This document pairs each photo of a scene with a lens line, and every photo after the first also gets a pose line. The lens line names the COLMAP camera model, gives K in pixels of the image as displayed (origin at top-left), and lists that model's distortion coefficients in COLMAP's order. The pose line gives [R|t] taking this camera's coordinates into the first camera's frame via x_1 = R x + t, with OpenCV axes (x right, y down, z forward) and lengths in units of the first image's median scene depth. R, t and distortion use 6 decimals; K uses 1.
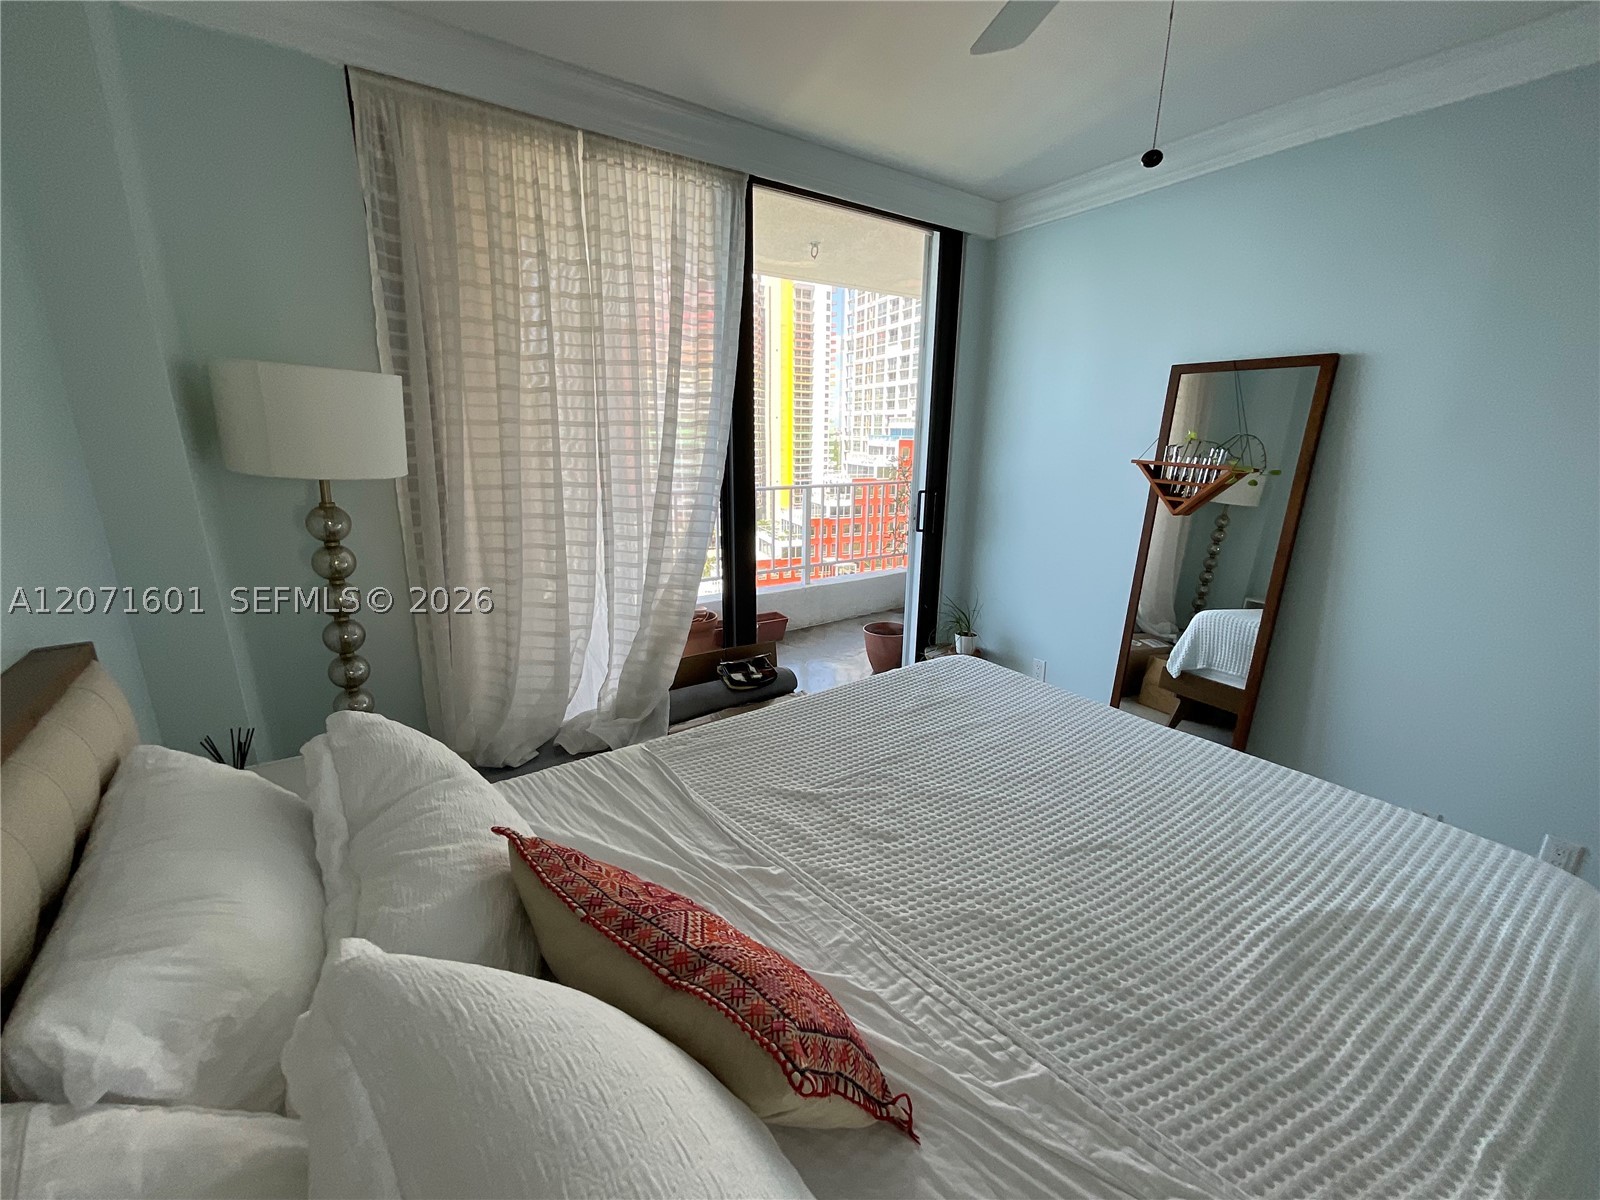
lens RADIAL K [[648.5, 0, 800.0], [0, 648.5, 600.0], [0, 0, 1]] dist [-0.011040, 0.006904]
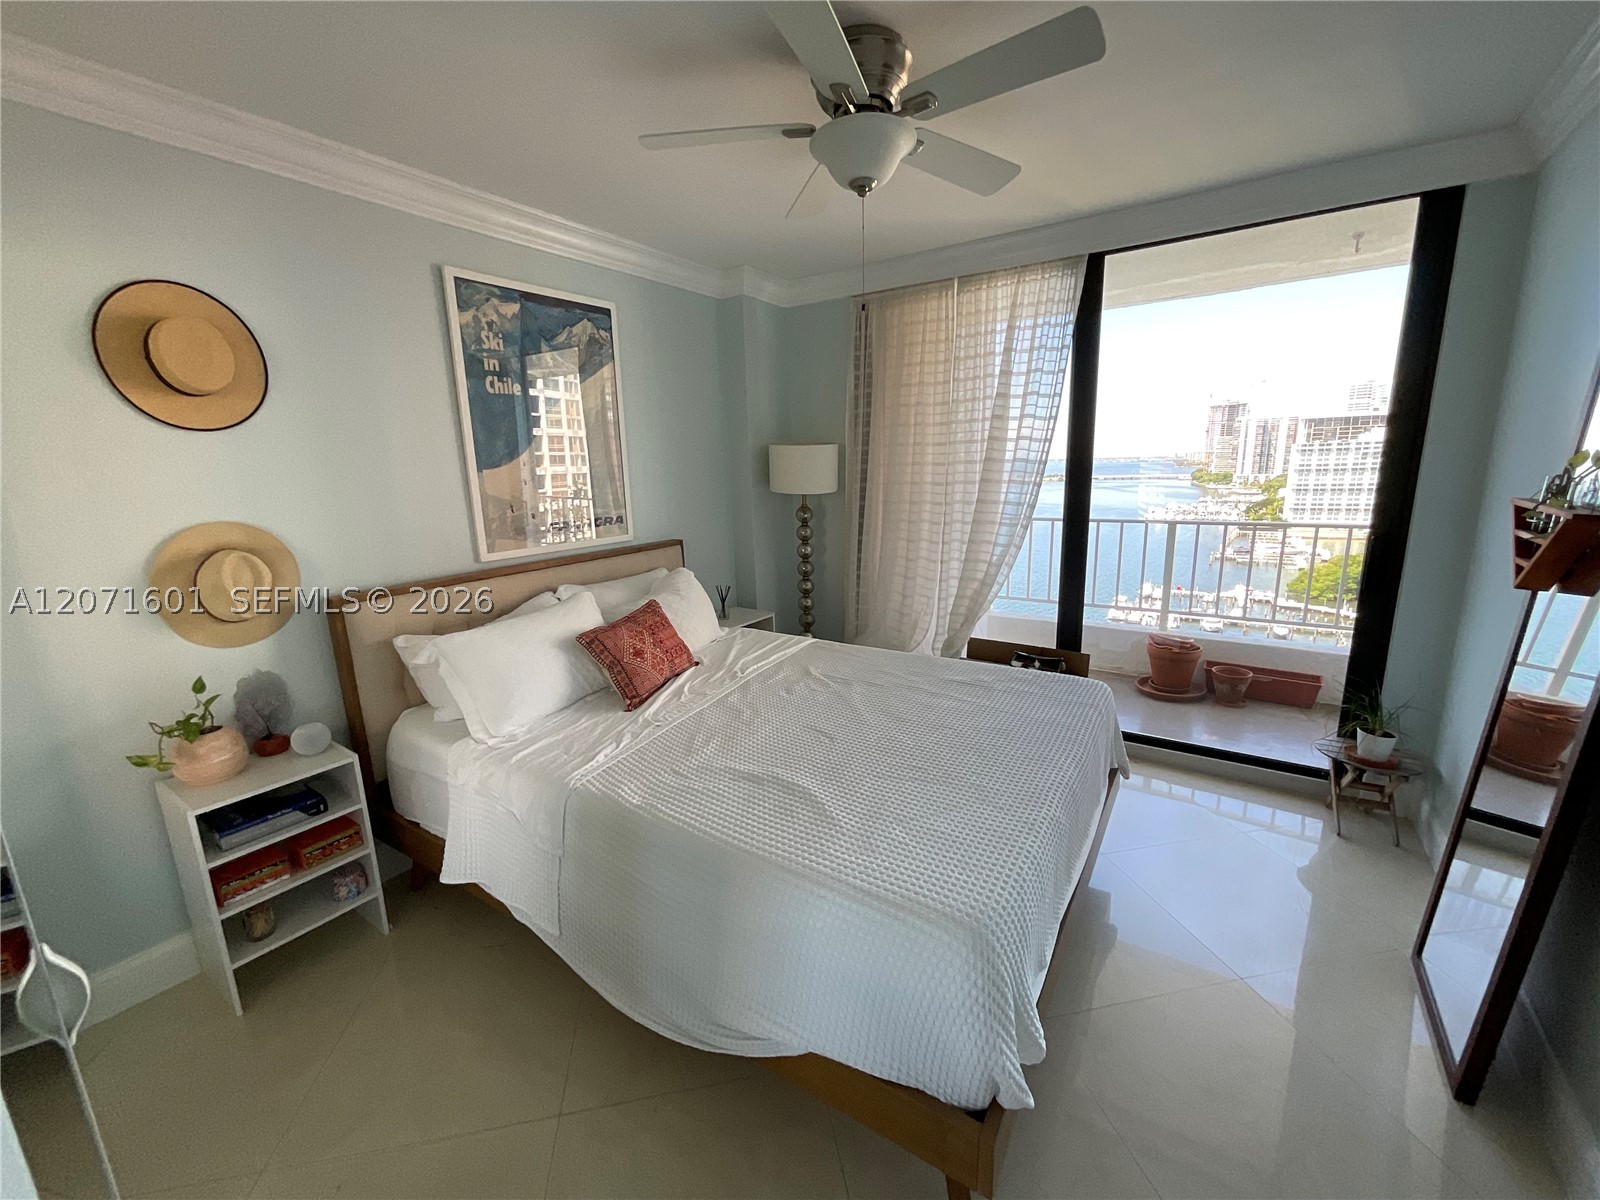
lens RADIAL K [[641.7, 0, 799.6], [0, 641.7, 603.0], [0, 0, 1]] dist [0.000522, 0.000217]
pose [[0.353792, 0.179081, -0.918020, 1.173037], [-0.209932, 0.971661, 0.108640, -0.054665], [0.911460, 0.154286, 0.381361, 0.194123]]
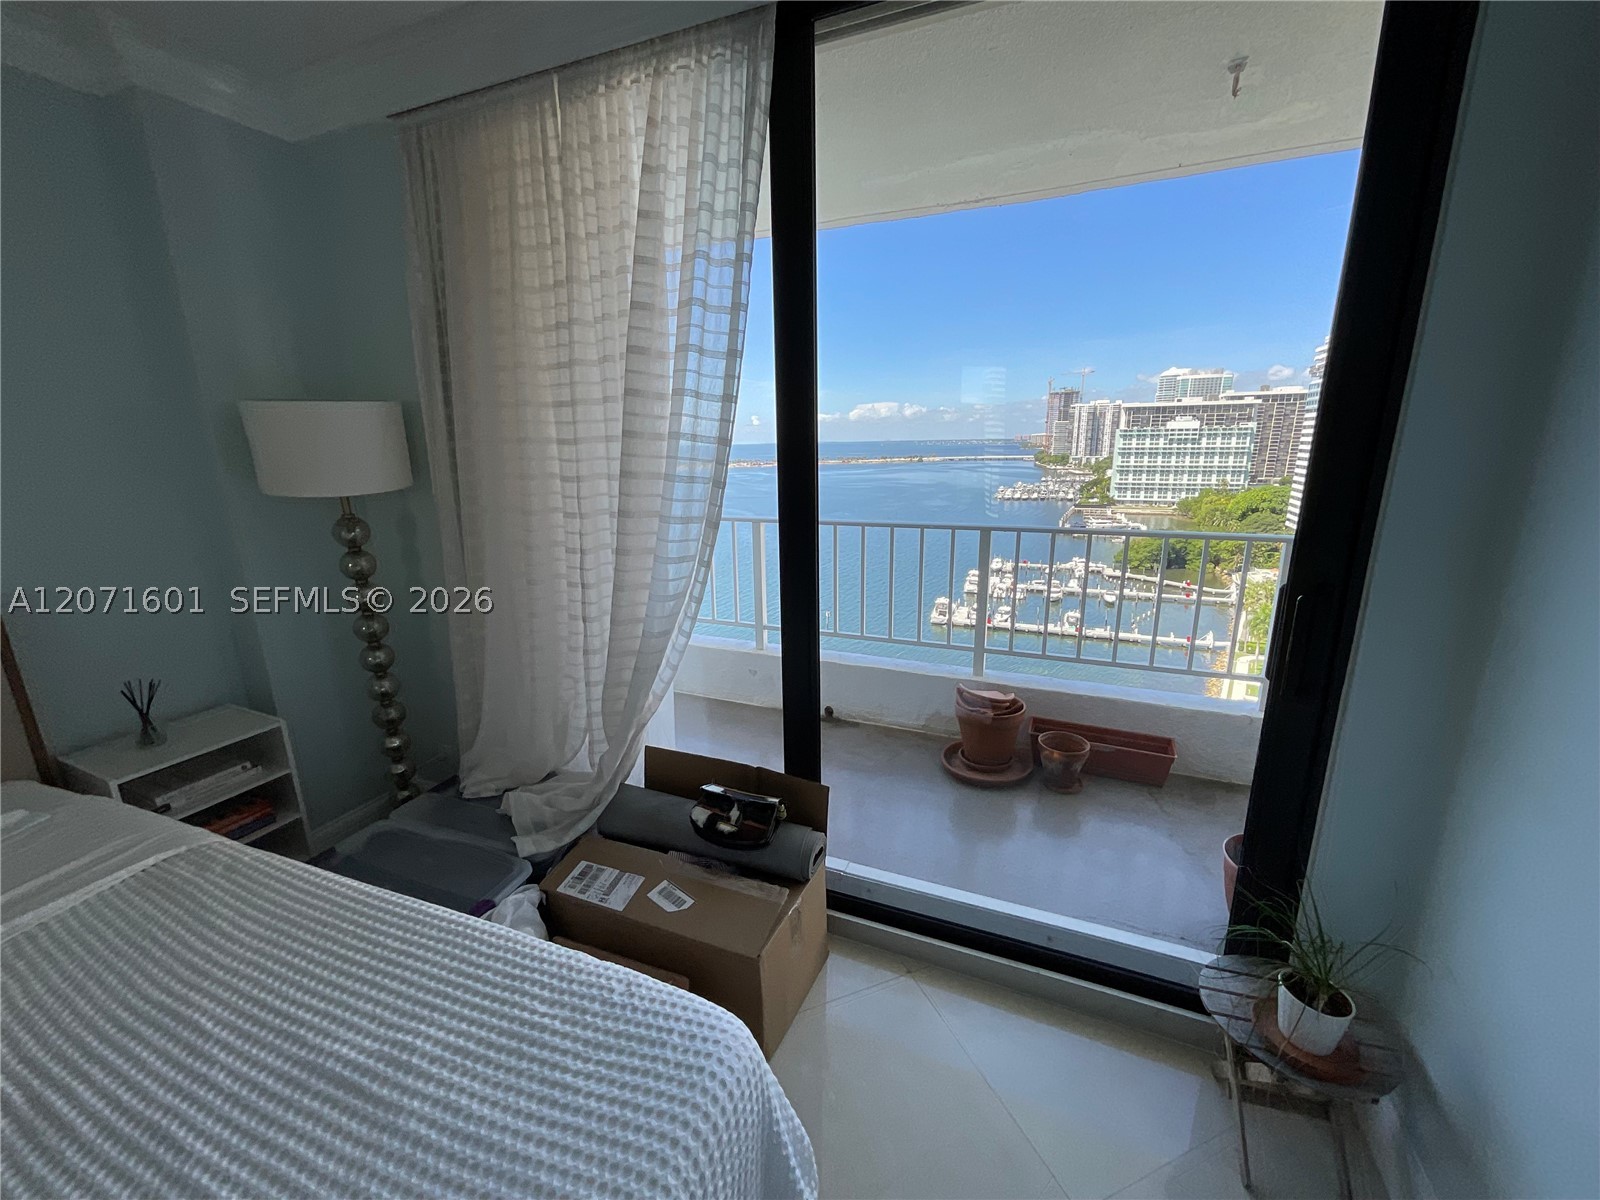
lens RADIAL K [[645.9, 0, 801.5], [0, 645.9, 602.2], [0, 0, 1]] dist [-0.000456, -0.000513]
pose [[0.533161, 0.190763, -0.824226, 0.637680], [-0.199115, 0.975174, 0.096899, -0.247196], [0.822249, 0.112454, 0.557908, 0.943165]]
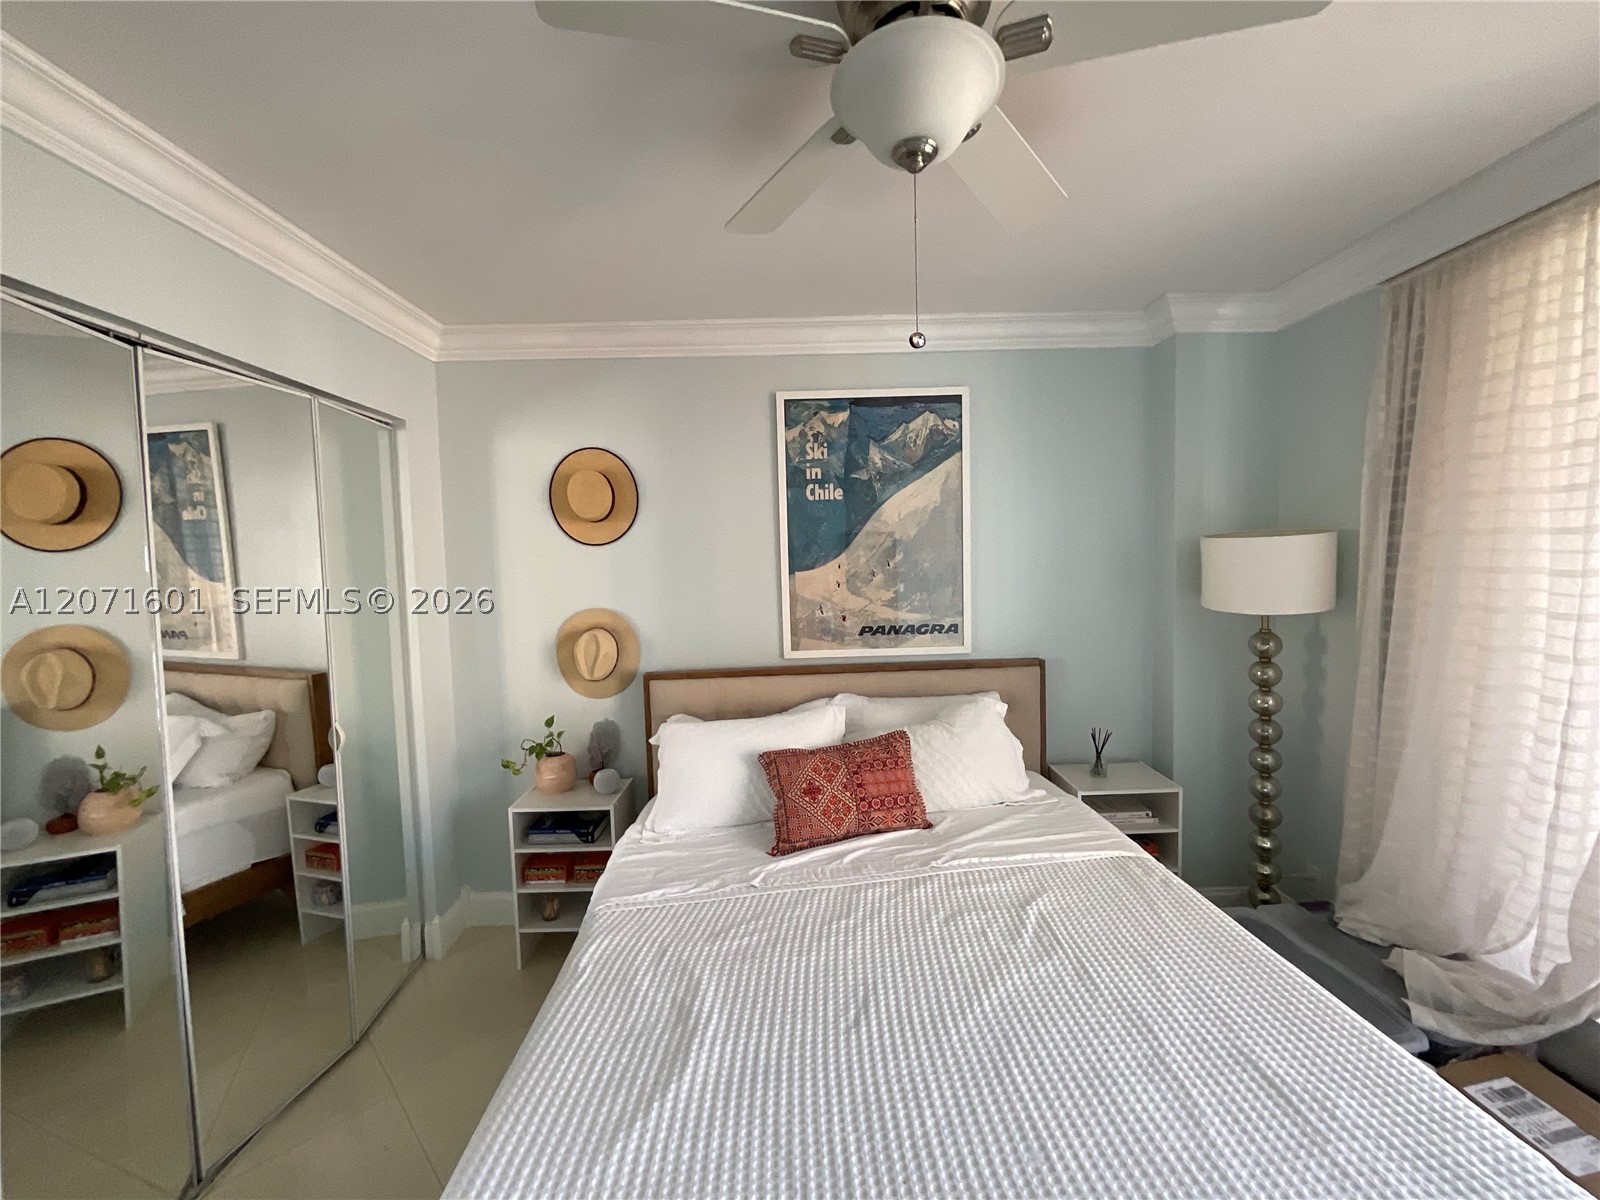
lens RADIAL K [[645.2, 0, 807.9], [0, 645.2, 606.4], [0, 0, 1]] dist [-0.000917, -0.000293]
pose [[-0.557283, 0.059518, -0.828187, 0.824956], [-0.195836, 0.959867, 0.200759, -0.253846], [0.806898, 0.274068, -0.523262, 0.831691]]
